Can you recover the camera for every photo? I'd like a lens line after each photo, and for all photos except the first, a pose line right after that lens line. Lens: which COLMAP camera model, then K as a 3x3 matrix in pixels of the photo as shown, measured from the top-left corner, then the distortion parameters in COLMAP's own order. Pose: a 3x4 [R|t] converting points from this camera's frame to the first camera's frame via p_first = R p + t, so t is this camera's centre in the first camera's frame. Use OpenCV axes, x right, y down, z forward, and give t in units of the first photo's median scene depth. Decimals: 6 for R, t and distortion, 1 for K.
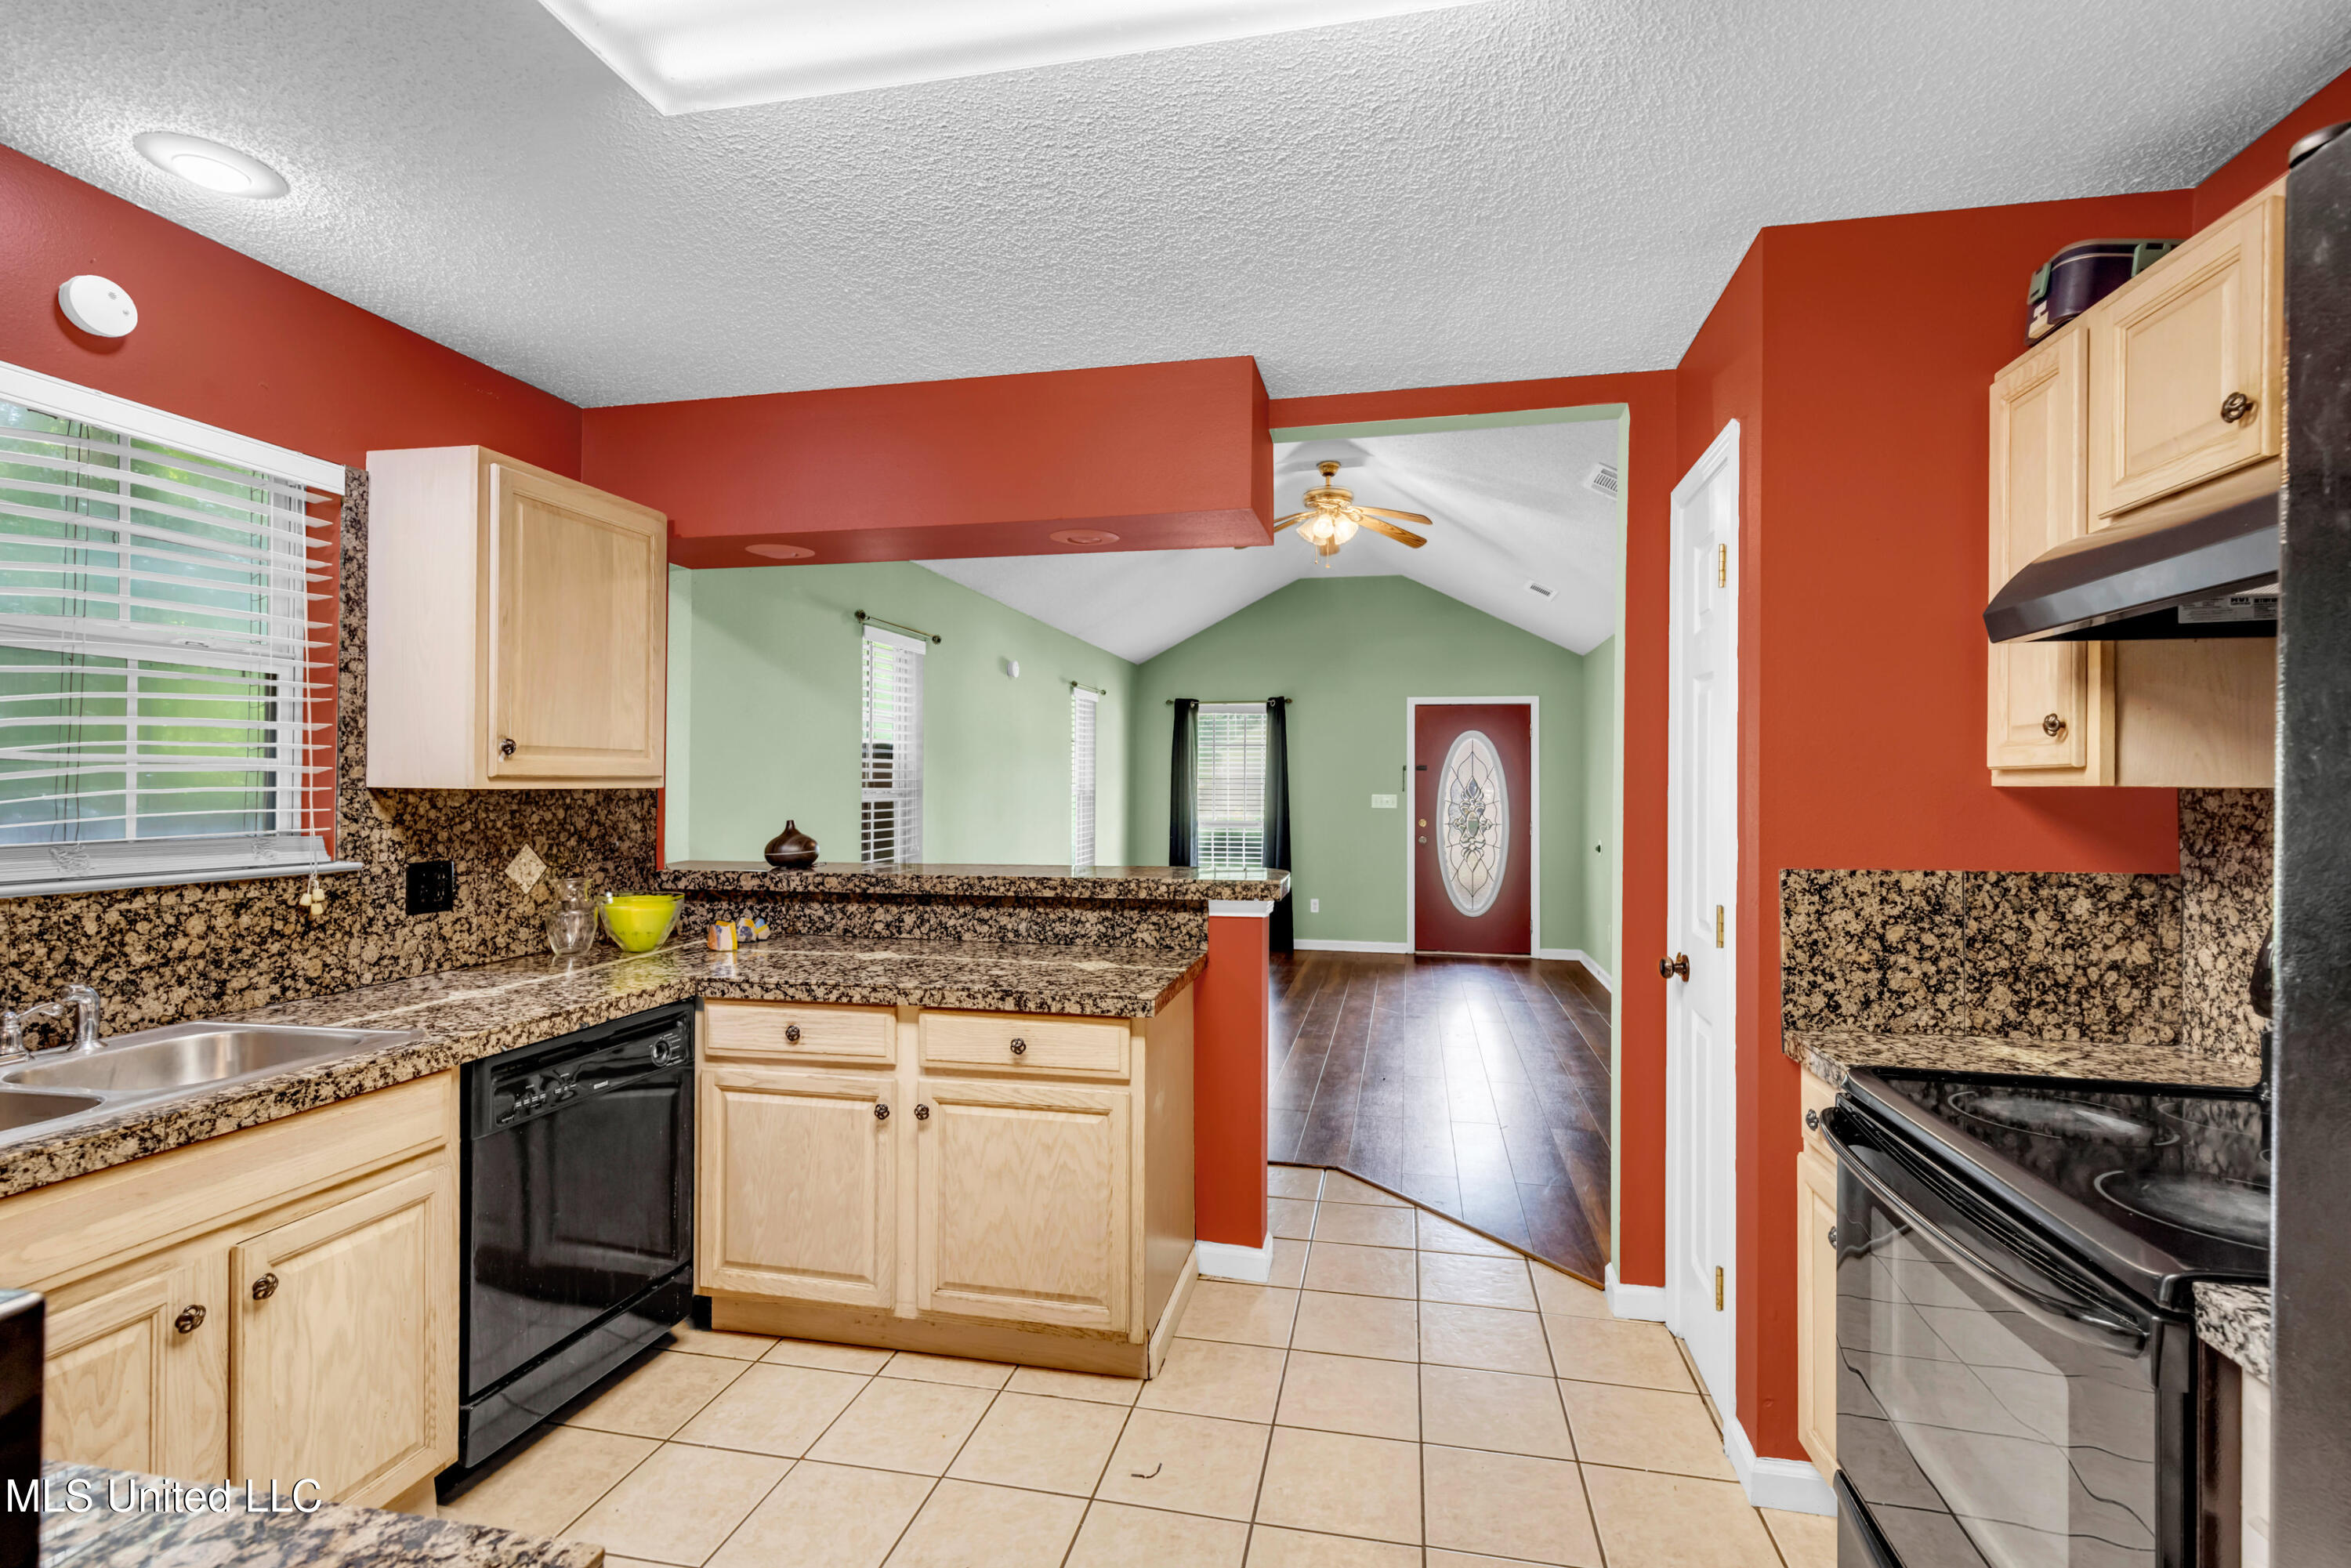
lens RADIAL K [[1062.3, 0, 1182.4], [0, 1062.3, 781.1], [0, 0, 1]] dist [0.011807, 0.000239]
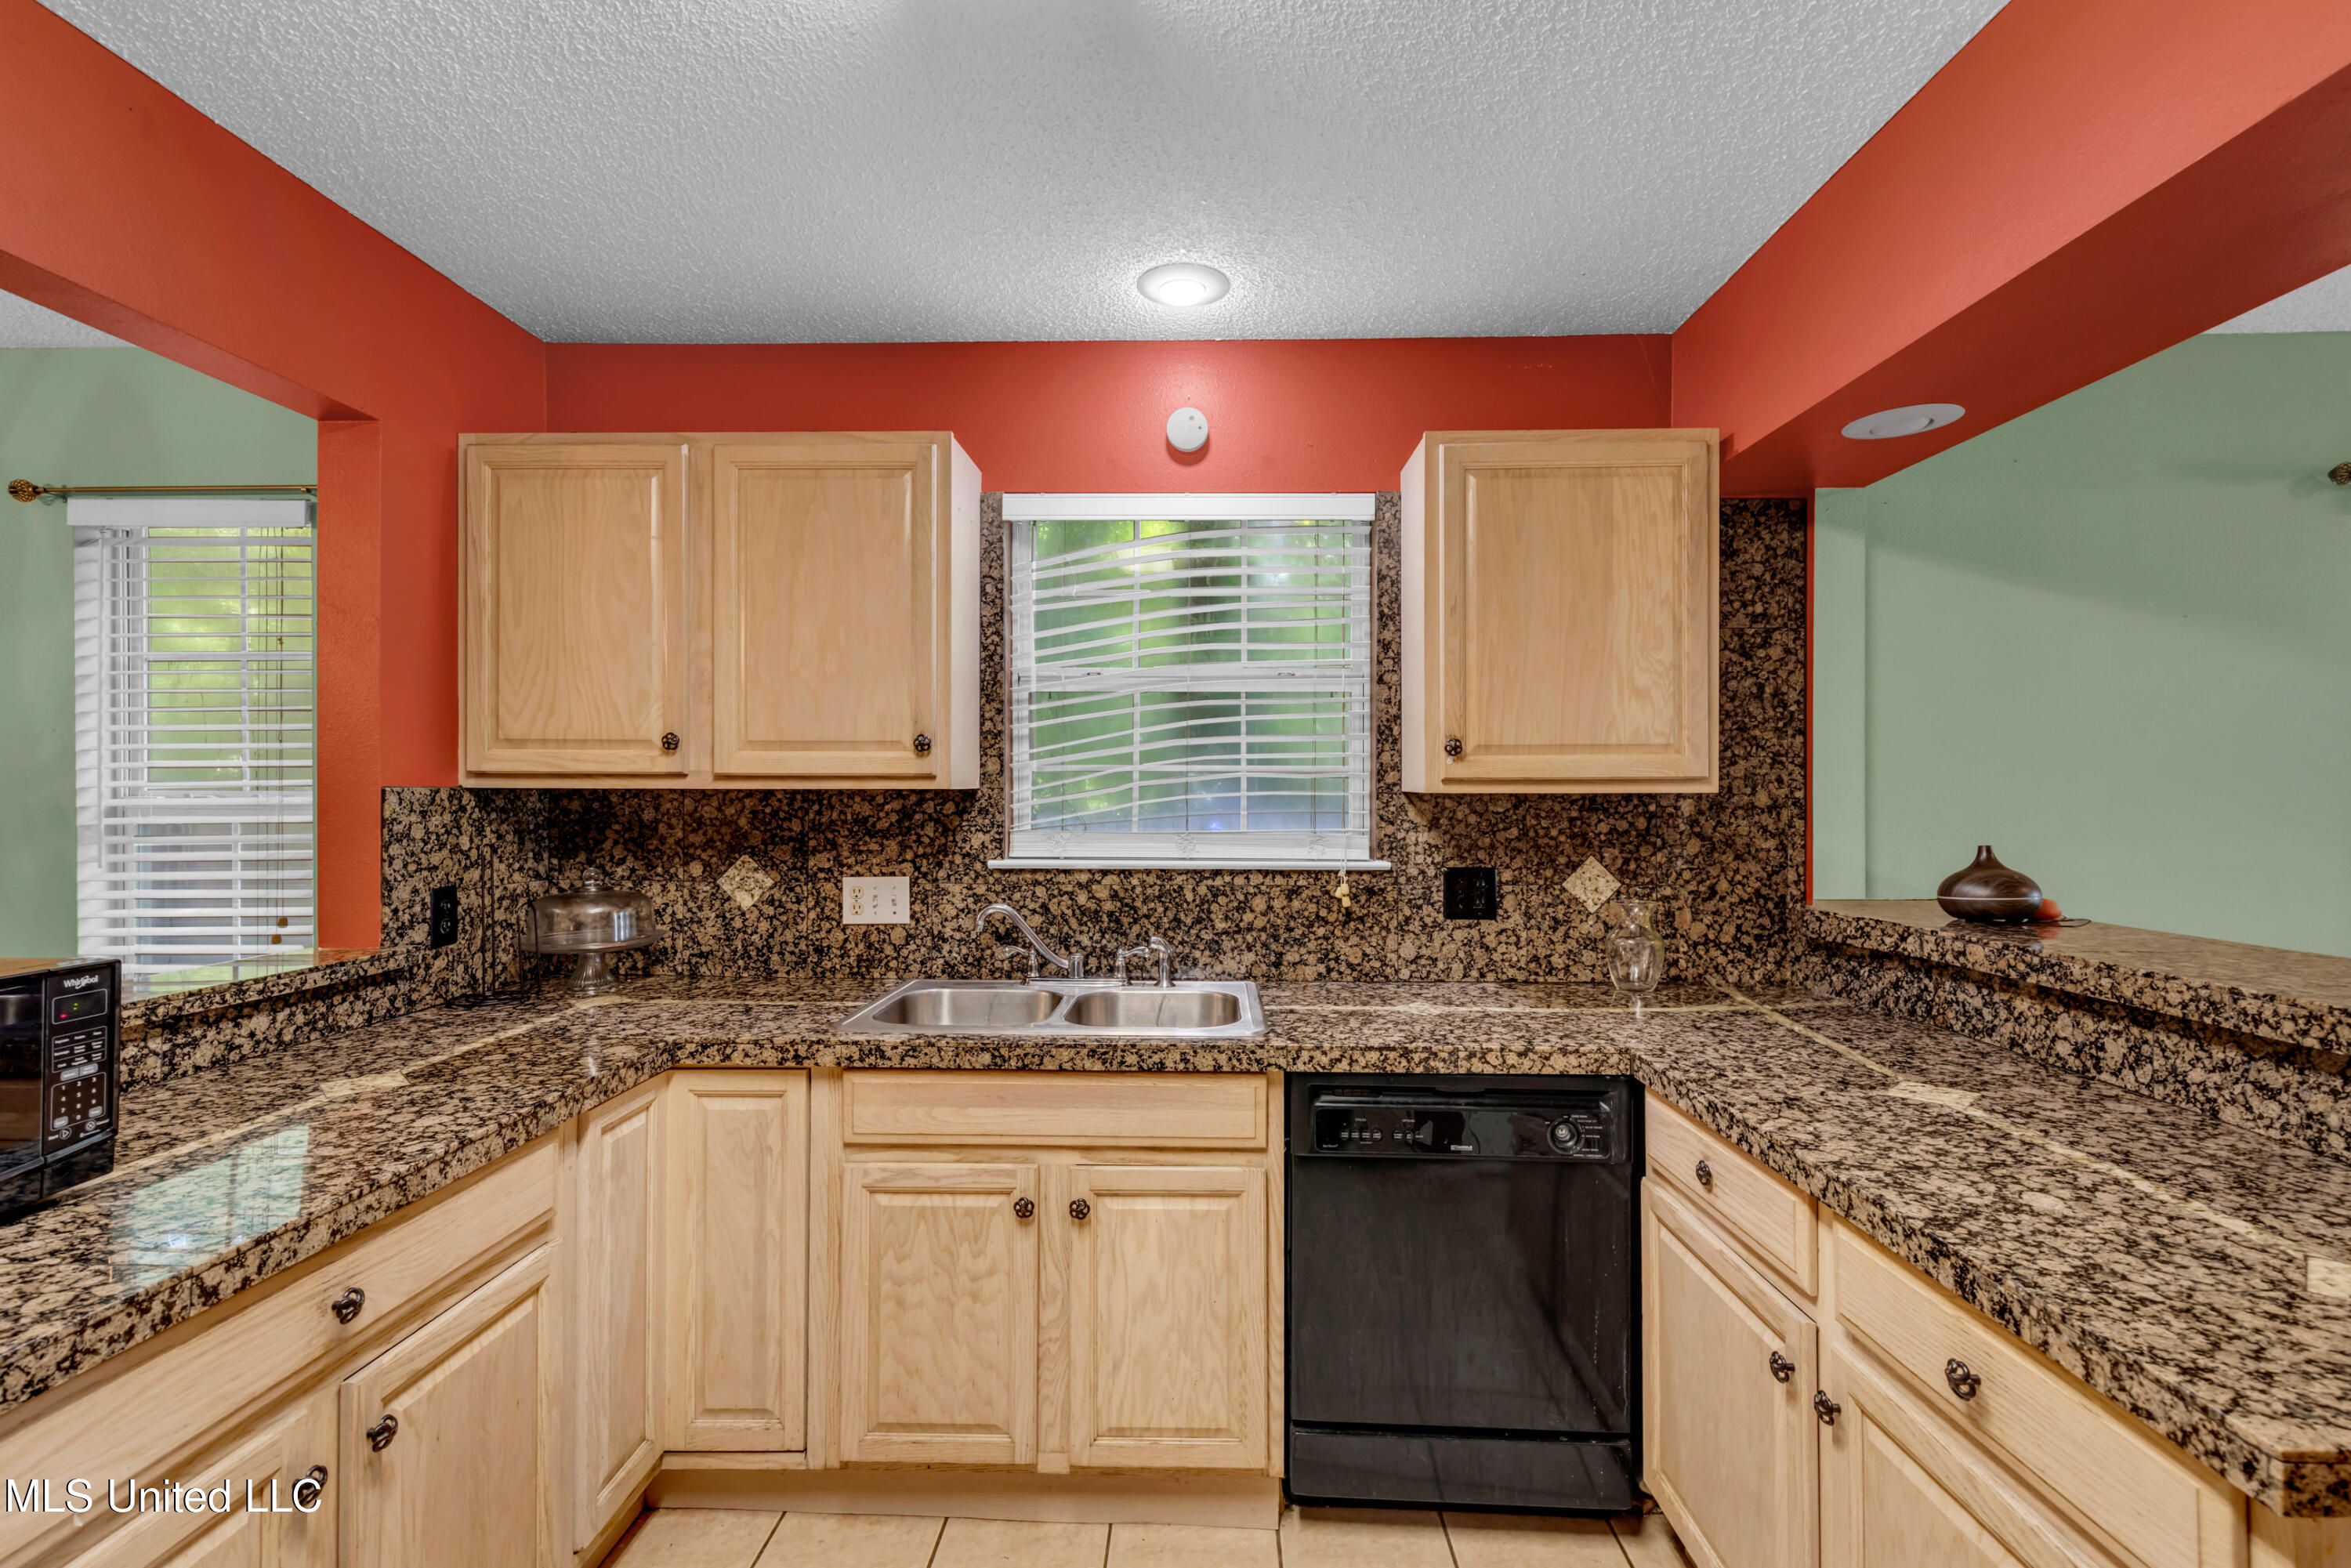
lens RADIAL K [[1062.3, 0, 1182.4], [0, 1062.3, 781.1], [0, 0, 1]] dist [0.011807, 0.000239]
pose [[0.185576, -0.010419, -0.982575, 0.227919], [0.003777, 0.999944, -0.009890, 0.005247], [0.982623, -0.001876, 0.185605, 0.610963]]
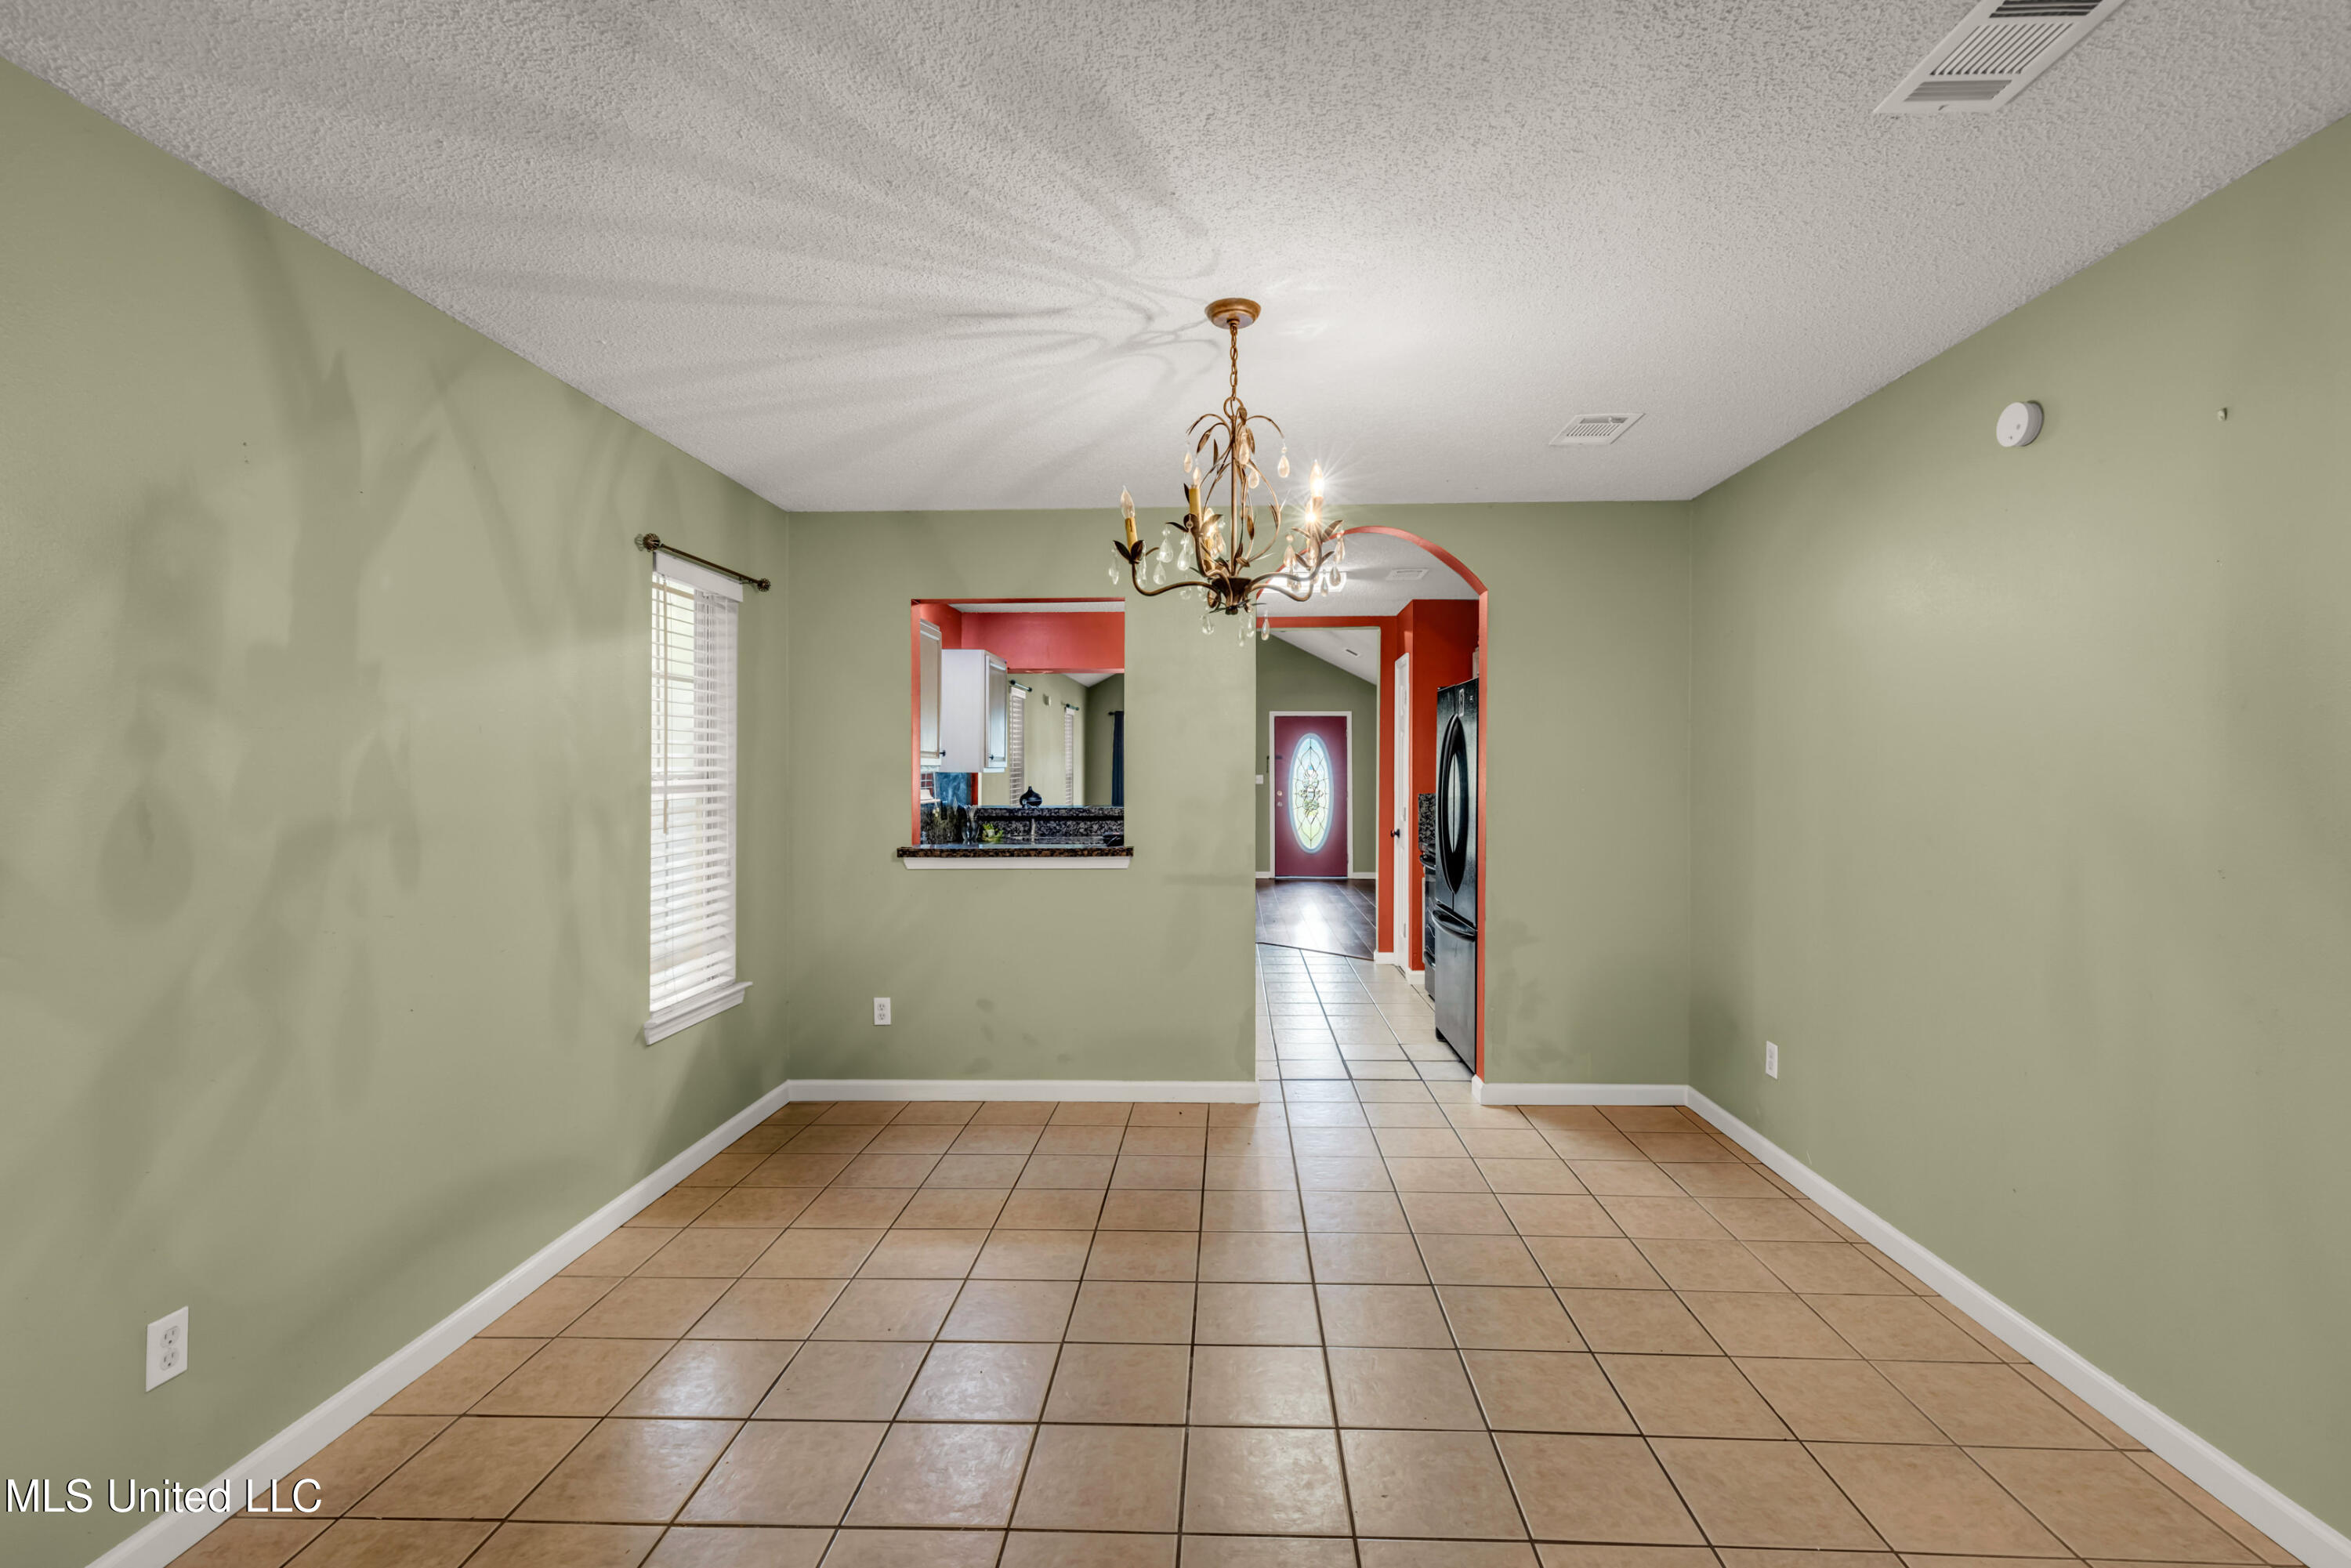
lens RADIAL K [[1062.3, 0, 1182.4], [0, 1062.3, 781.1], [0, 0, 1]] dist [0.011807, 0.000239]
pose [[0.986778, -0.006230, 0.161957, -0.095606], [0.003879, 0.999883, 0.014826, -0.000873], [-0.162030, -0.014002, 0.986686, -0.293604]]
